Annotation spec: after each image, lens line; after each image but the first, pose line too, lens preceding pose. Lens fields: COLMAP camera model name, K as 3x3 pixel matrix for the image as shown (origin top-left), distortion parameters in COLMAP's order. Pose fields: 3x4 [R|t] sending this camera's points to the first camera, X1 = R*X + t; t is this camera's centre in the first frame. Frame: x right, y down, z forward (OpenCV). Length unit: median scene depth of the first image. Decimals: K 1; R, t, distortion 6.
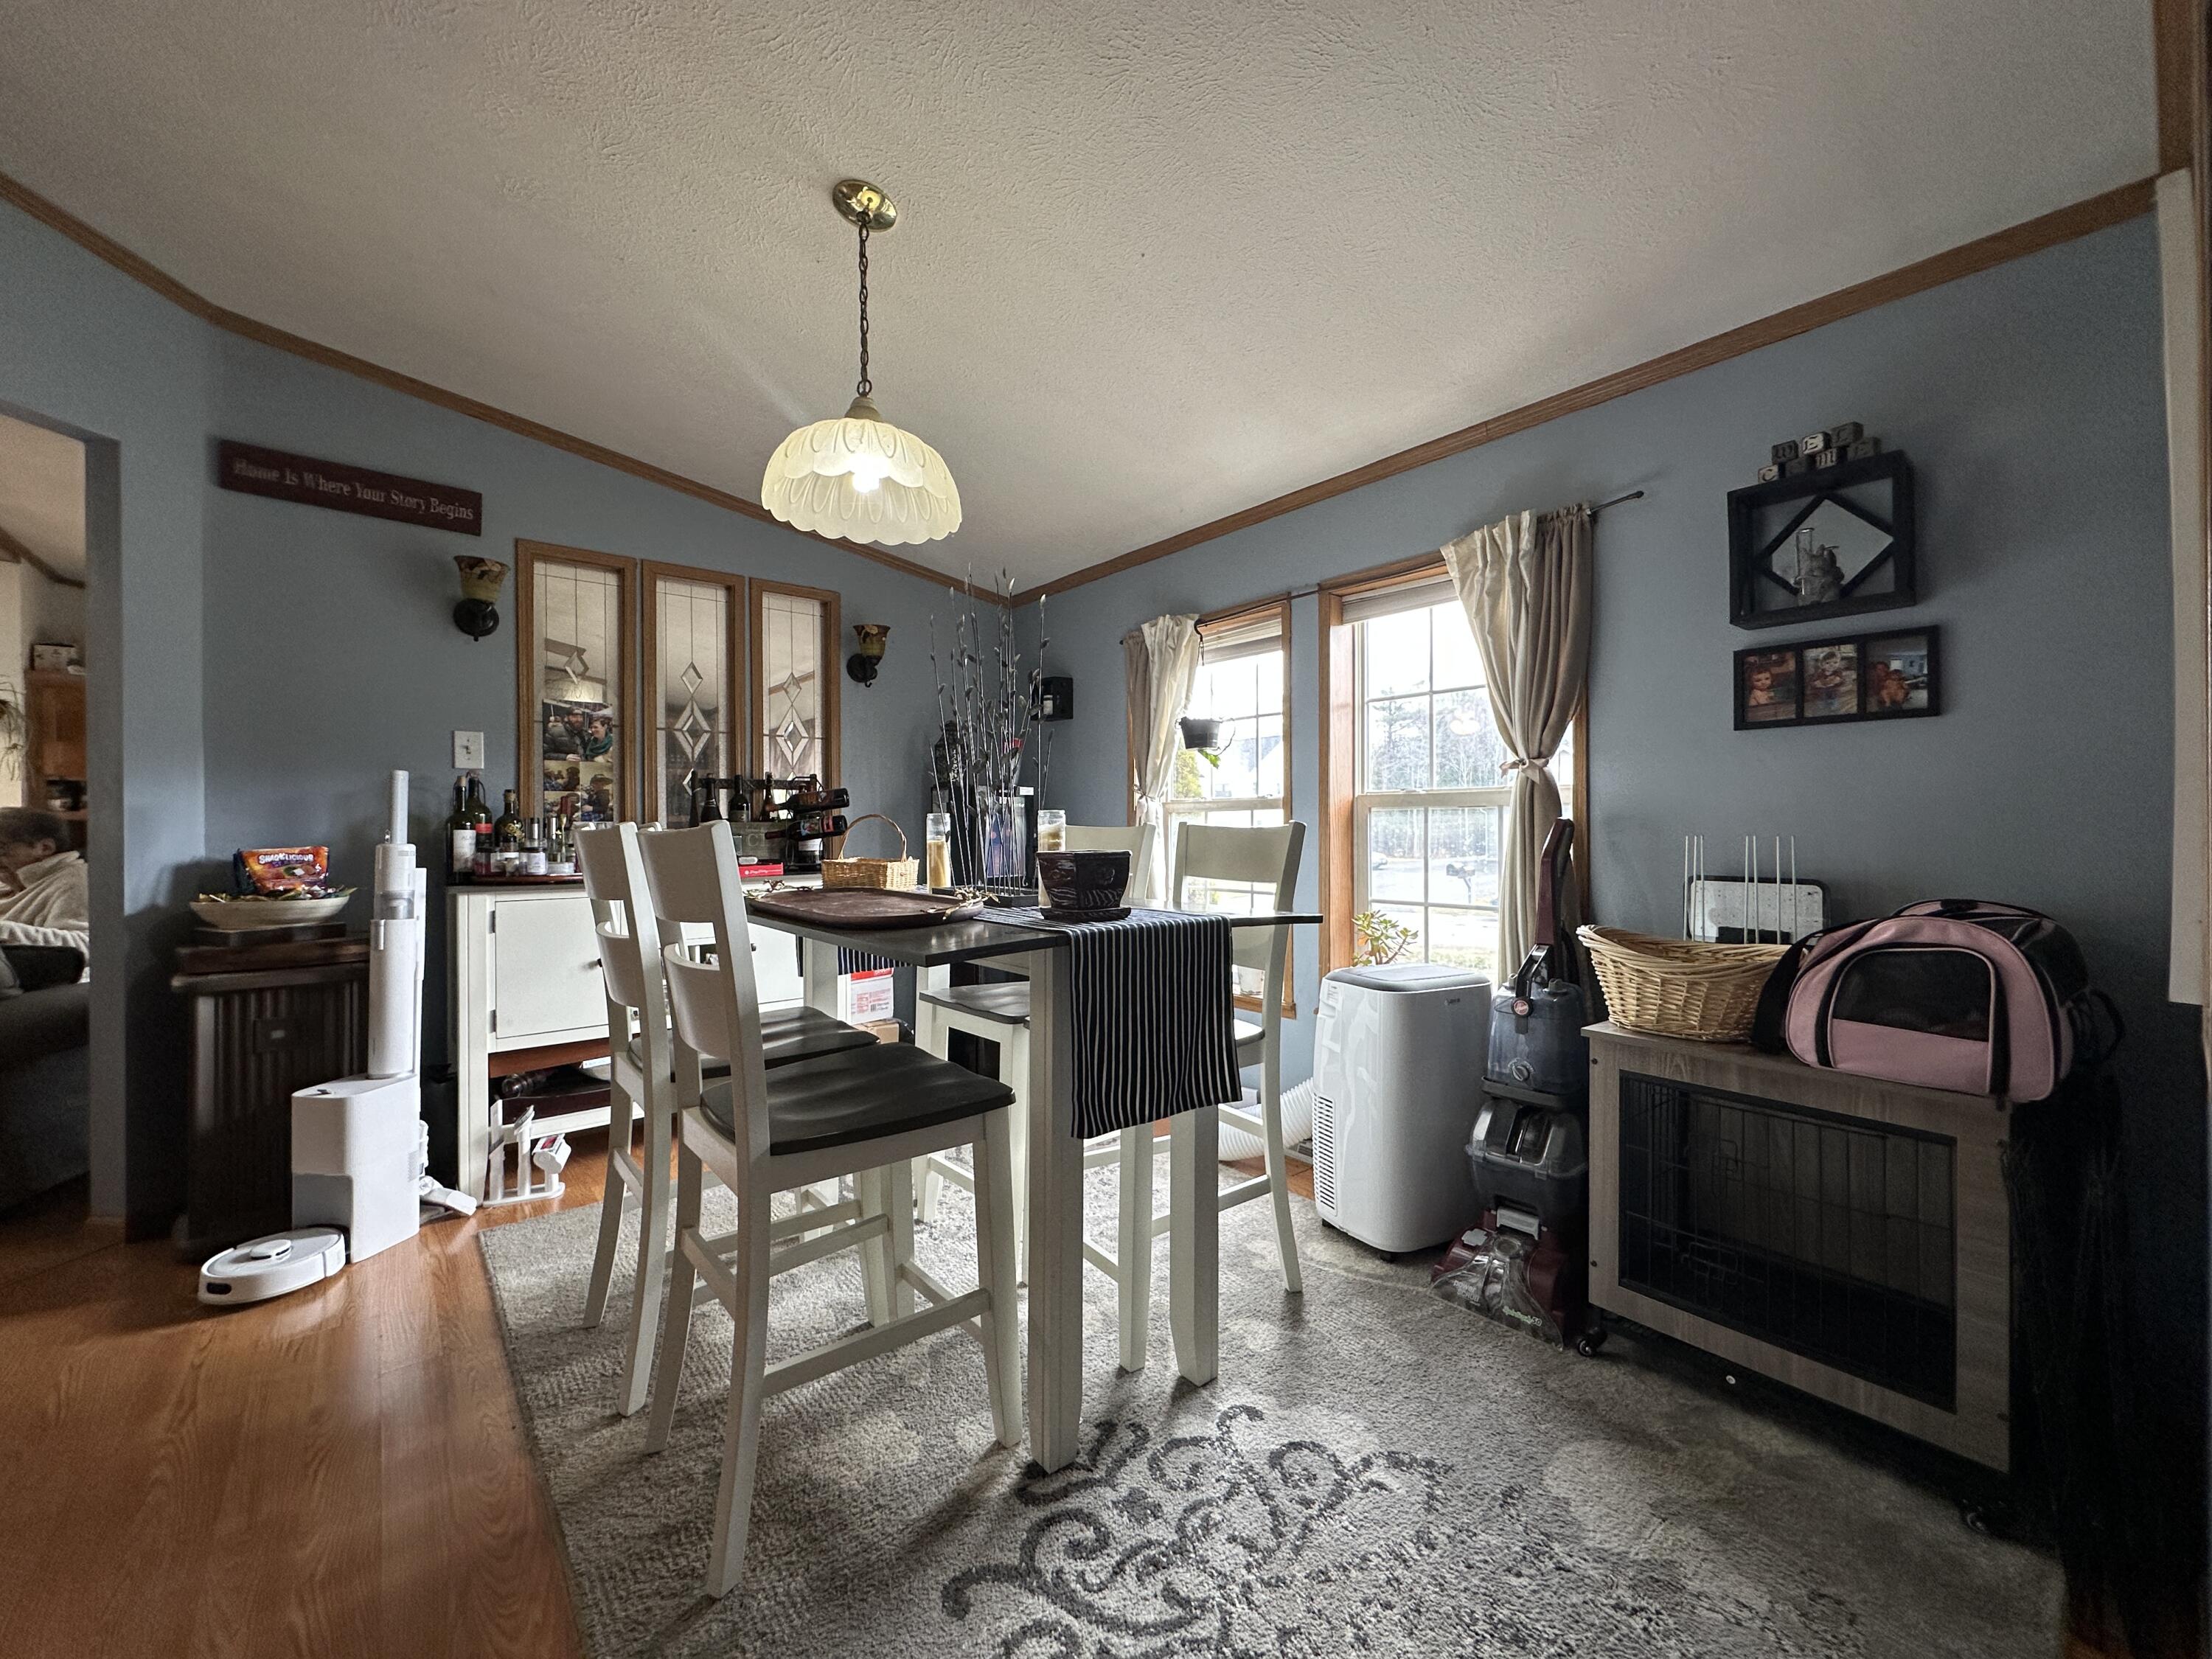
lens RADIAL K [[879.7, 0, 1107.1], [0, 879.7, 827.4], [0, 0, 1]] dist [-0.003891, 0.000696]
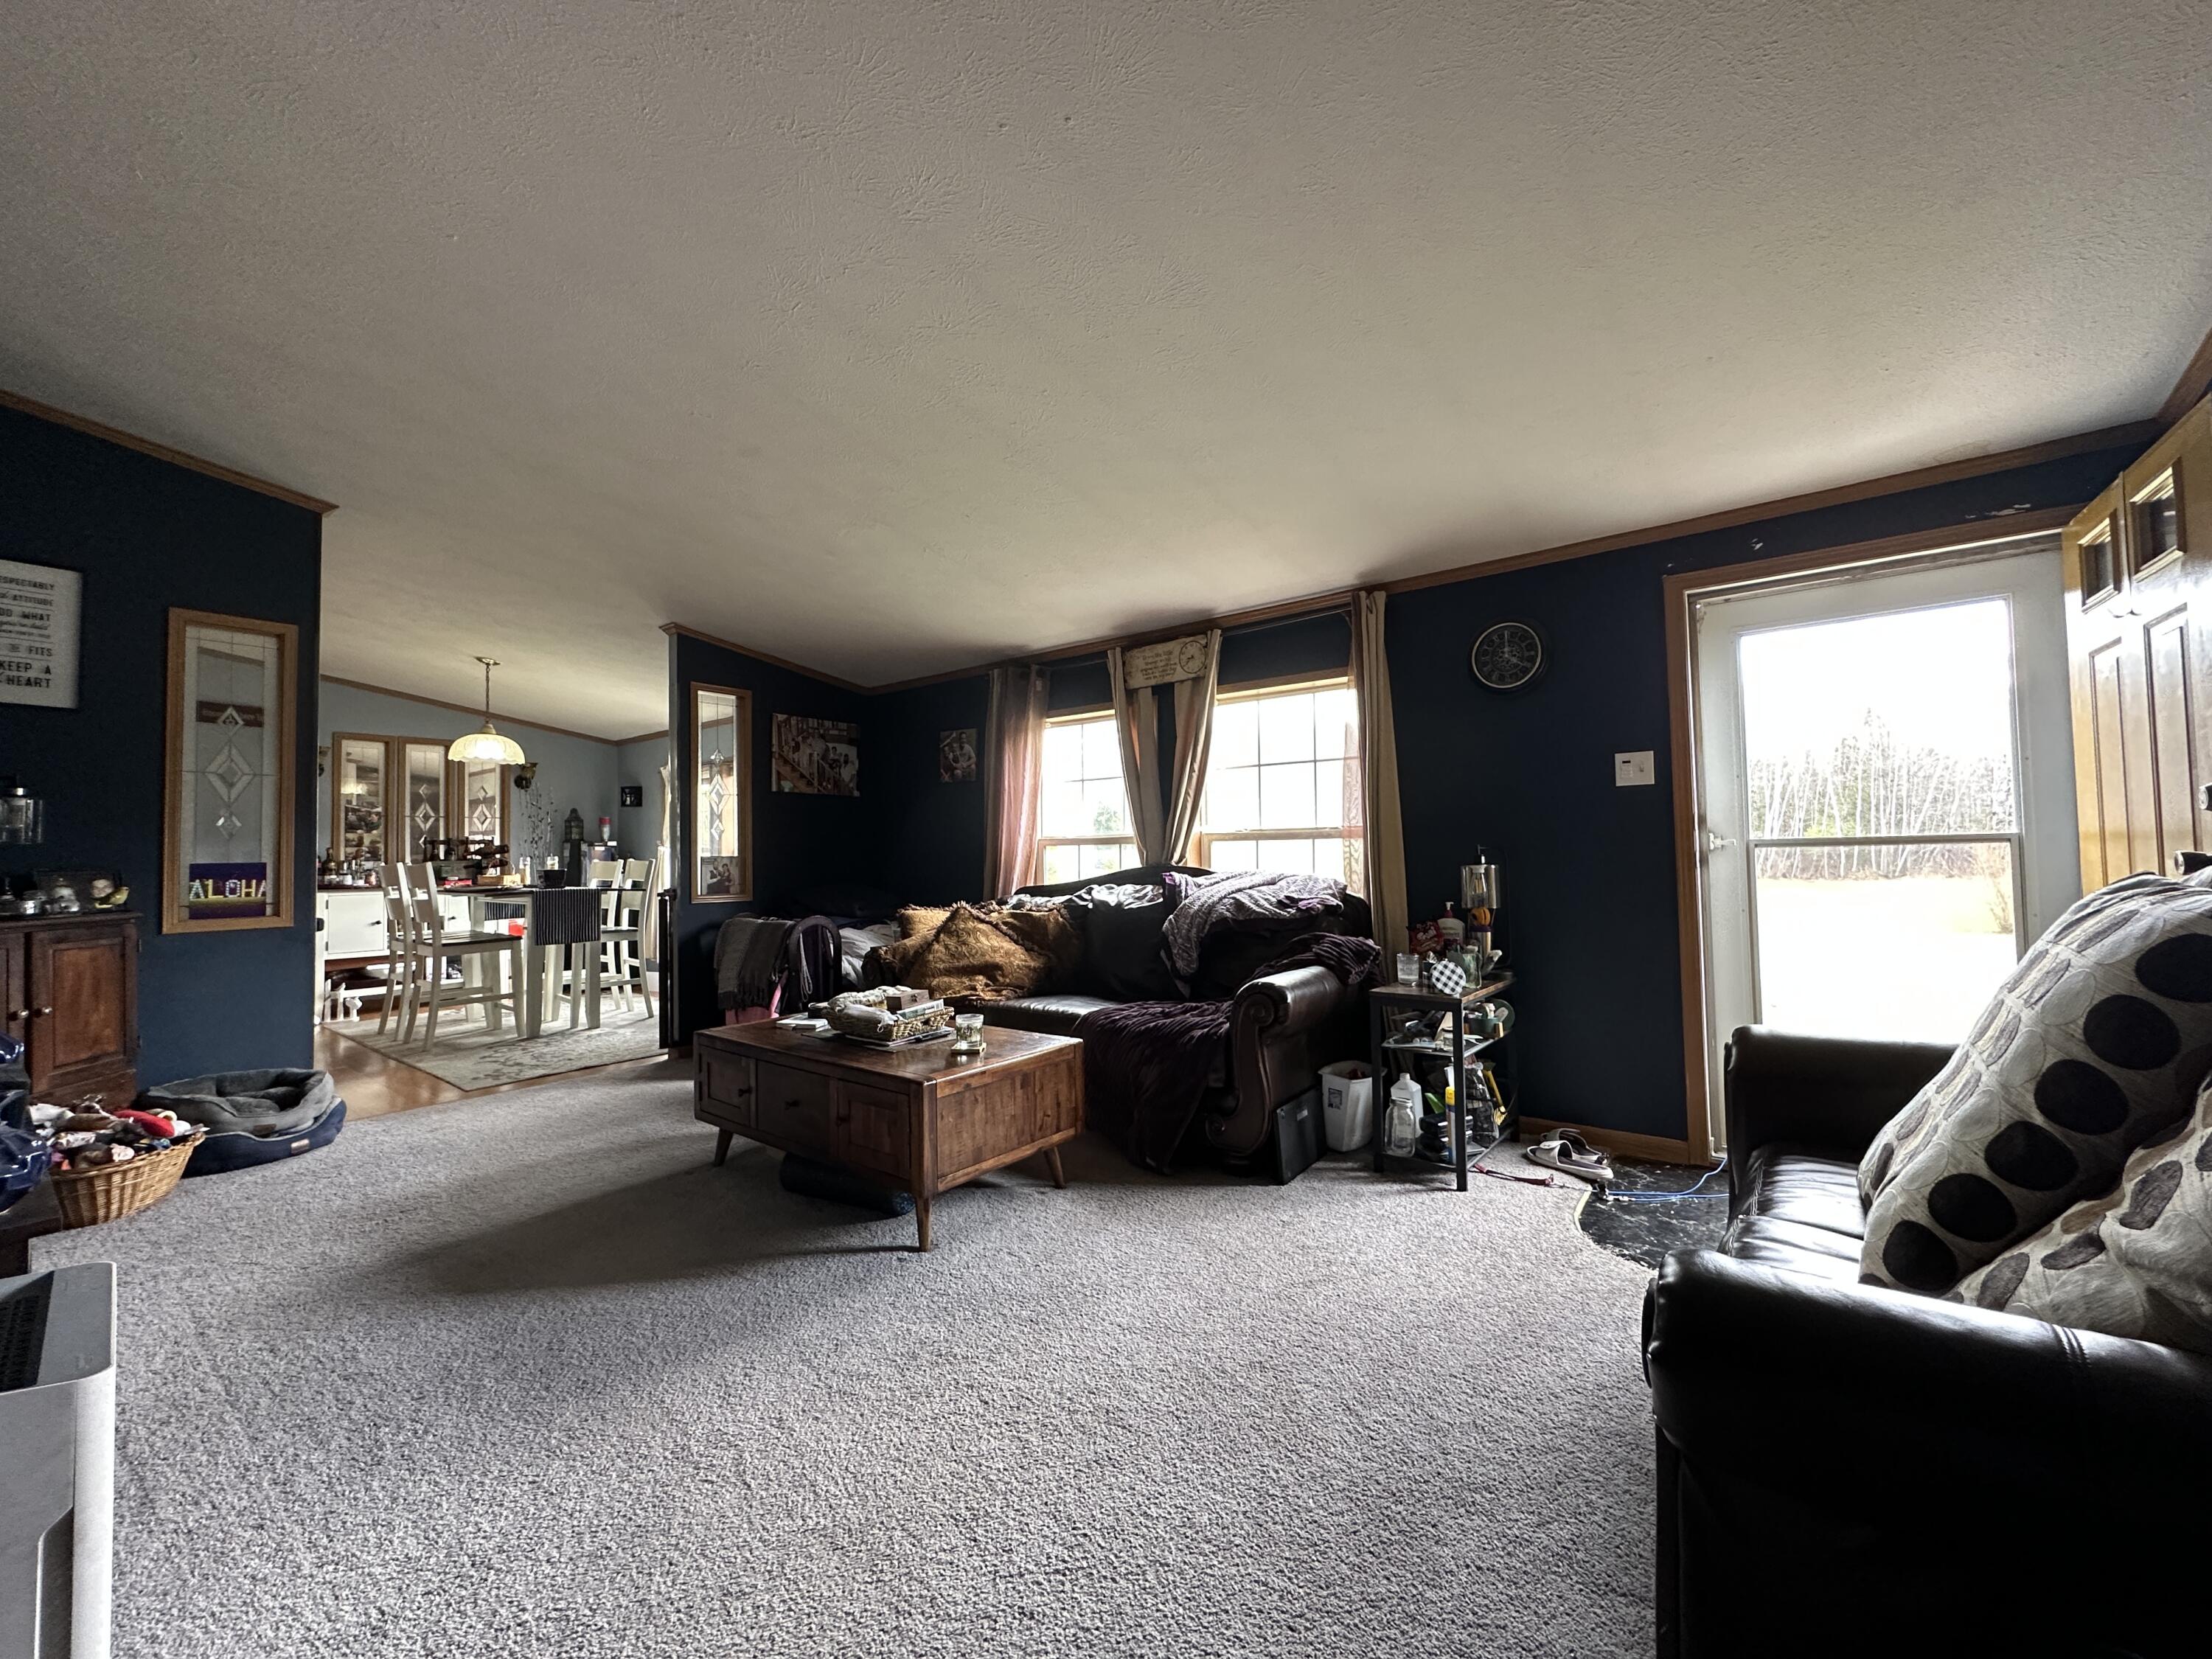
lens RADIAL K [[879.7, 0, 1107.1], [0, 879.7, 827.4], [0, 0, 1]] dist [-0.003891, 0.000696]
pose [[0.977820, -0.005916, 0.209364, 0.772982], [0.012911, 0.999403, -0.032060, 0.001566], [-0.209049, 0.034052, 0.977312, -1.573577]]
